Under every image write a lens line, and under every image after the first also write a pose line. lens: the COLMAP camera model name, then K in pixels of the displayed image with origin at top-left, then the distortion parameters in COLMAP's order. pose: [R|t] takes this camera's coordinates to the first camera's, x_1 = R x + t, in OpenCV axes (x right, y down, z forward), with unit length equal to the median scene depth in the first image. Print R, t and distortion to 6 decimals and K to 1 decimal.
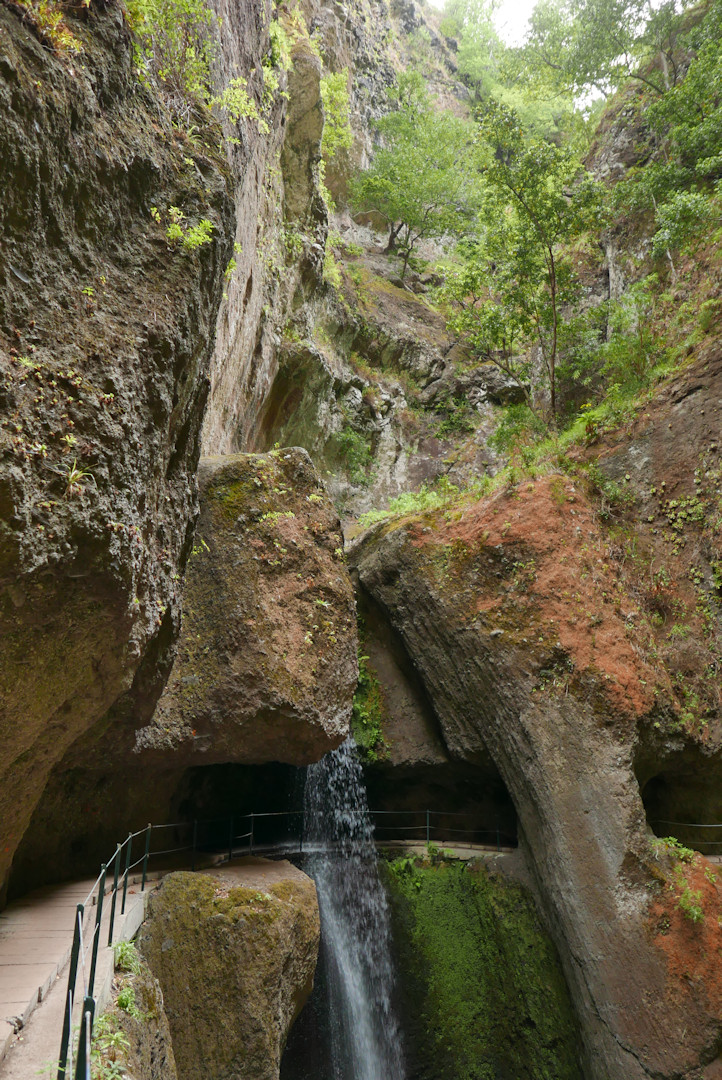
lens RADIAL K [[760.9, 0, 358.1], [0, 760.9, 535.6], [0, 0, 1]] dist [-0.041007, 0.050051]
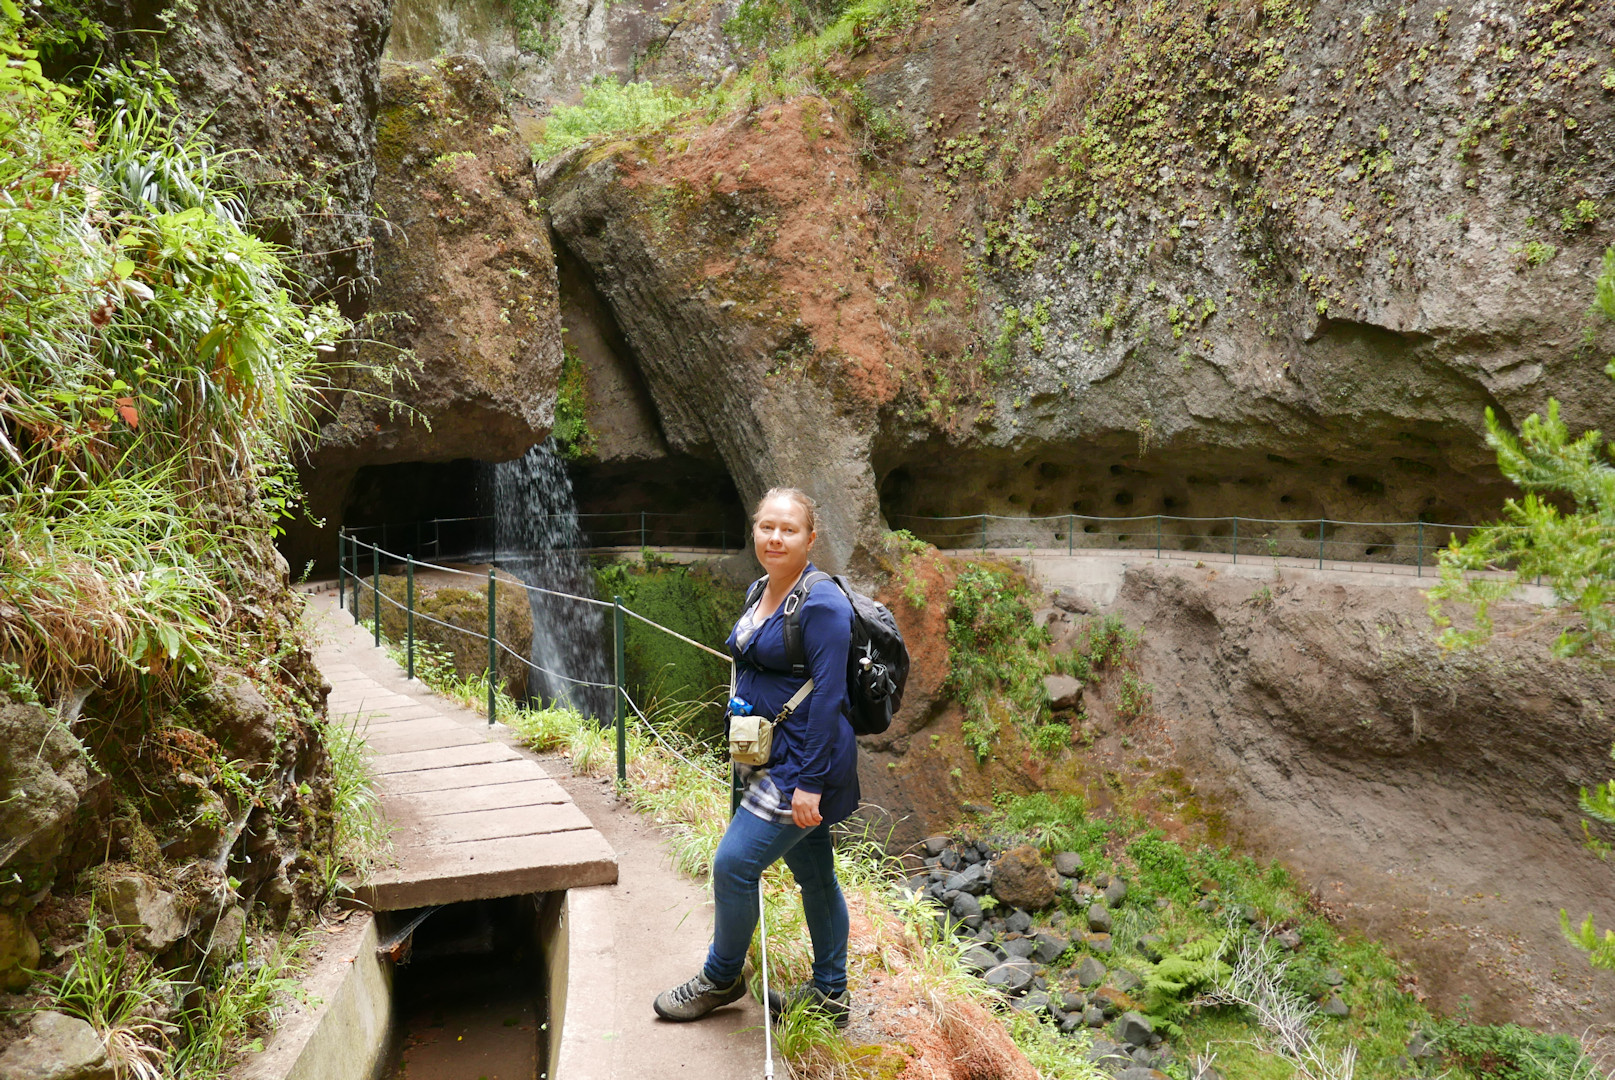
lens RADIAL K [[1137.9, 0, 807.5], [0, 1137.9, 540.0], [0, 0, 1]] dist [-0.041007, 0.050051]
pose [[0.971365, -0.033900, 0.235161, -0.033694], [-0.051468, 0.936243, 0.347563, -0.068699], [-0.231950, -0.349714, 0.907689, -0.241286]]
